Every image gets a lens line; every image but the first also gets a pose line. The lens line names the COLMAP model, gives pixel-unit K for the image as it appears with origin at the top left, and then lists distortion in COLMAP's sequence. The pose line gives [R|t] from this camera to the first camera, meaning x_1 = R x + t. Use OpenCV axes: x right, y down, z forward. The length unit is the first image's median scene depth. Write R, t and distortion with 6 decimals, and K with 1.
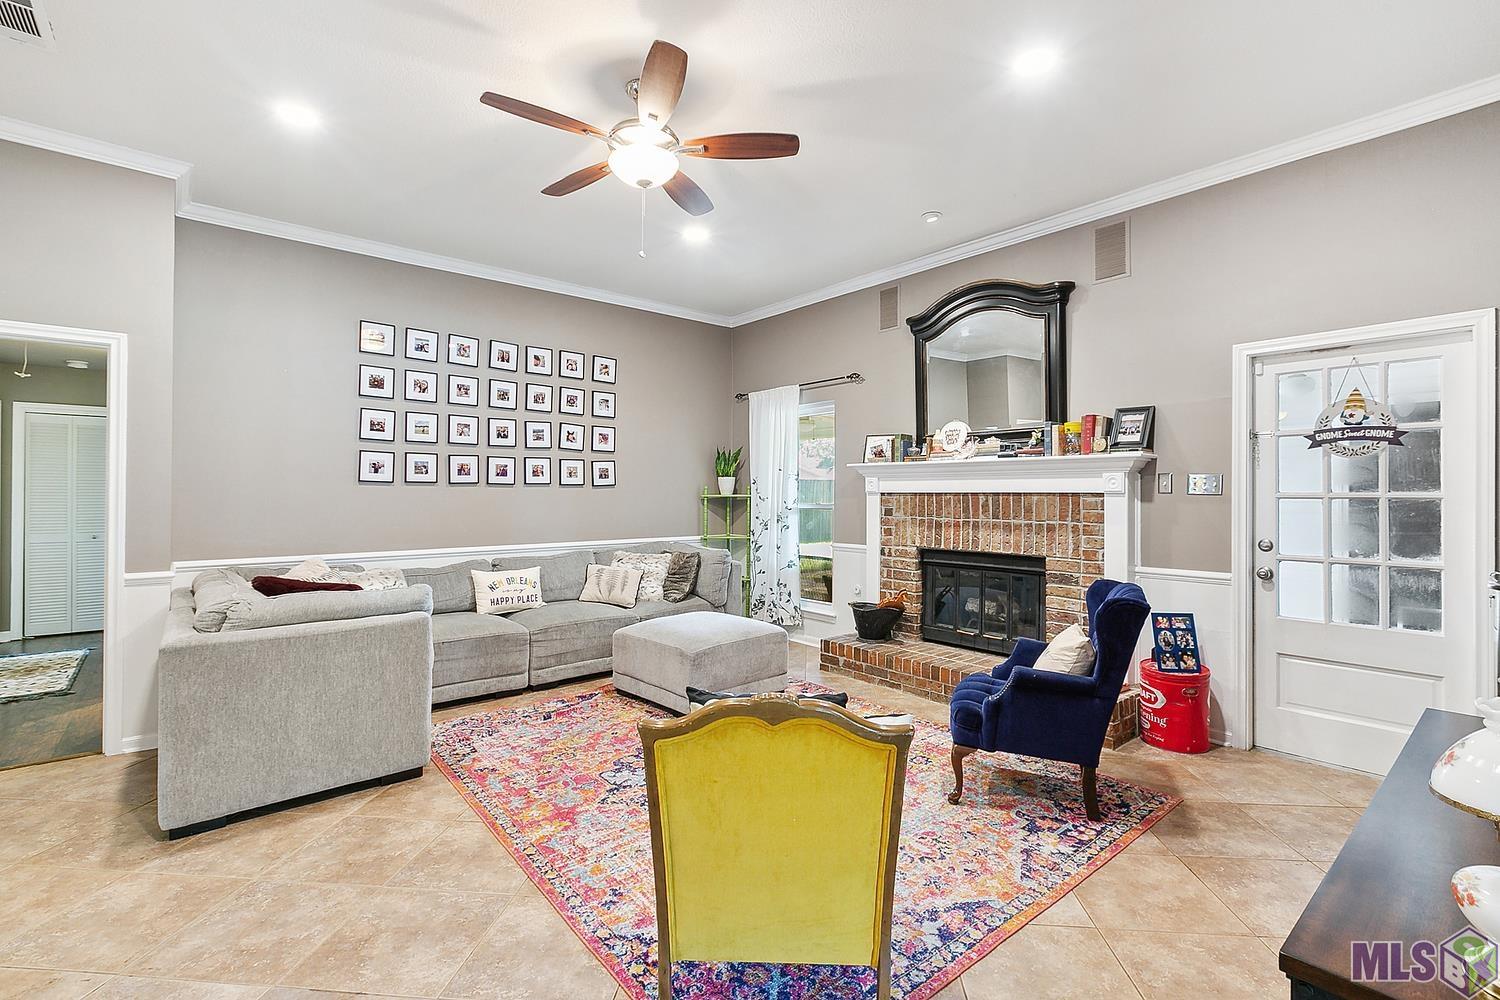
lens RADIAL K [[677.3, 0, 755.8], [0, 677.3, 490.7], [0, 0, 1]] dist [0.000079, -0.000074]
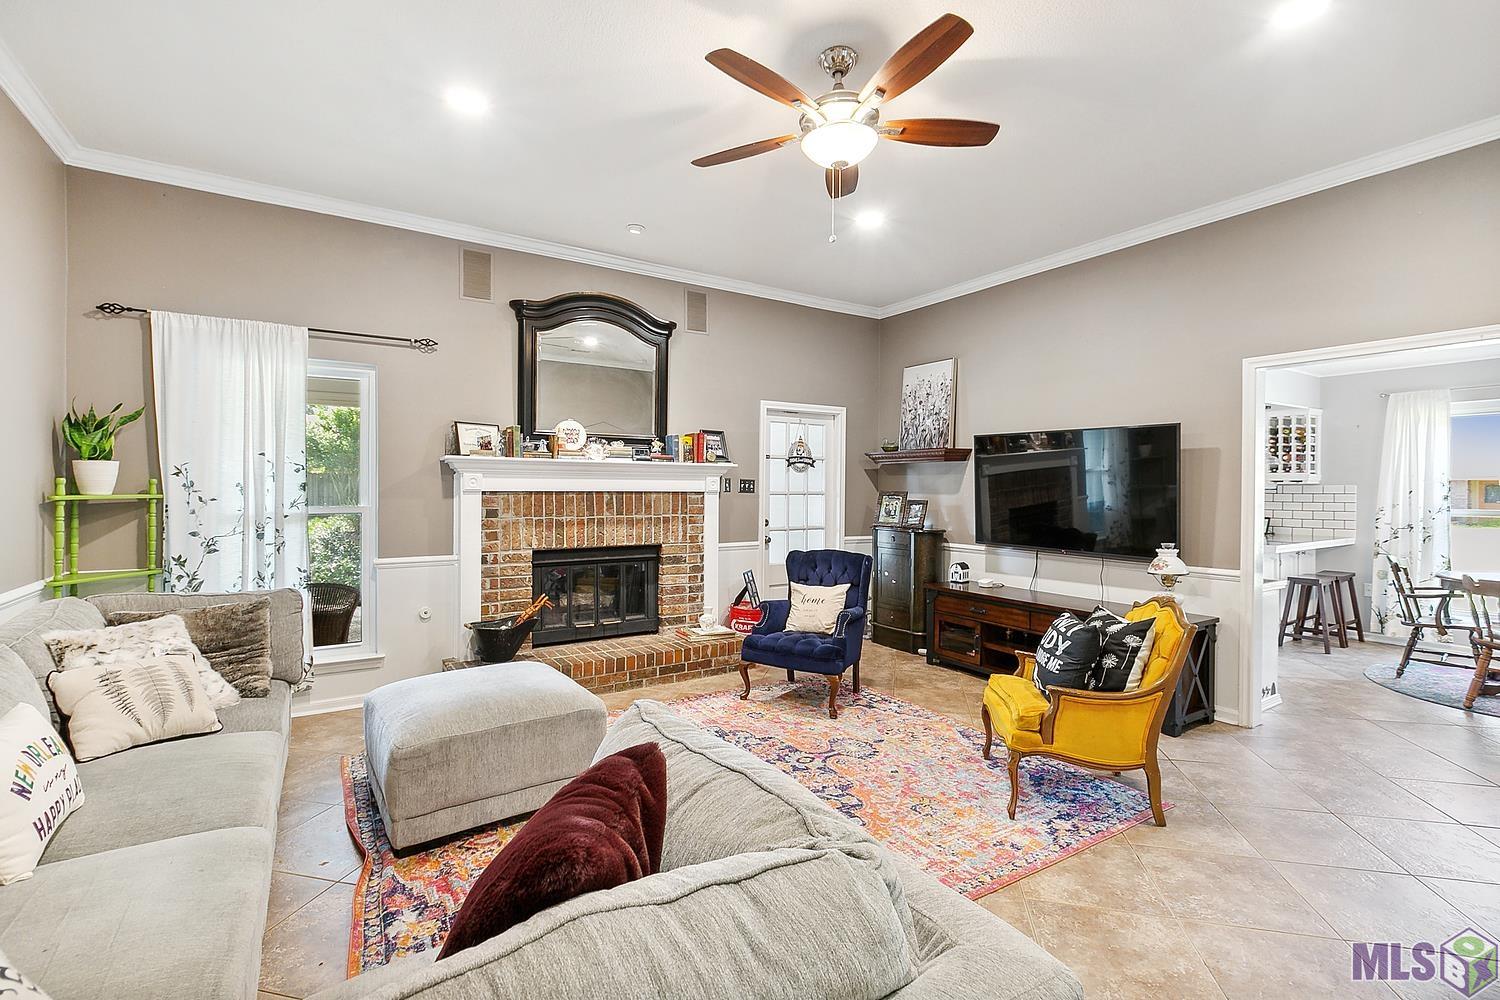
lens RADIAL K [[667.8, 0, 748.0], [0, 667.8, 493.3], [0, 0, 1]] dist [-0.003209, -0.000361]
pose [[0.138373, -0.010170, 0.990328, -0.688170], [-0.010045, 0.999881, 0.011672, -0.008709], [-0.990329, -0.011563, 0.138254, 0.629430]]
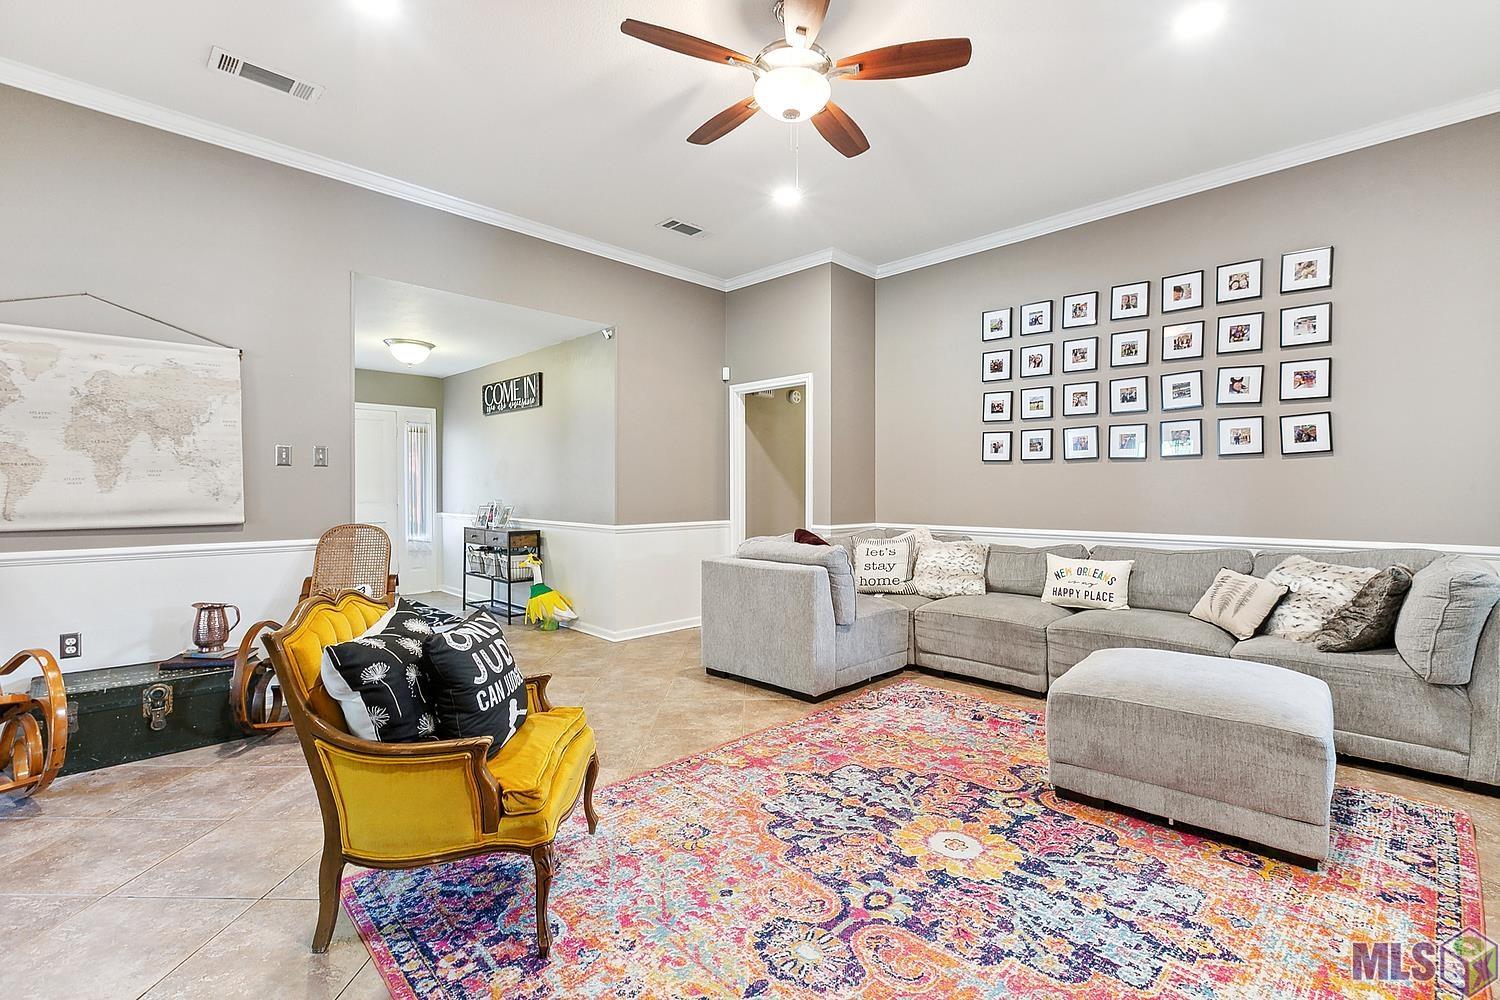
lens RADIAL K [[667.8, 0, 748.0], [0, 667.8, 493.3], [0, 0, 1]] dist [-0.003209, -0.000361]
pose [[0.079114, 0.002083, -0.996863, 0.460169], [0.004571, 0.999987, 0.002452, 0.033950], [0.996855, -0.004751, 0.079103, 0.551080]]
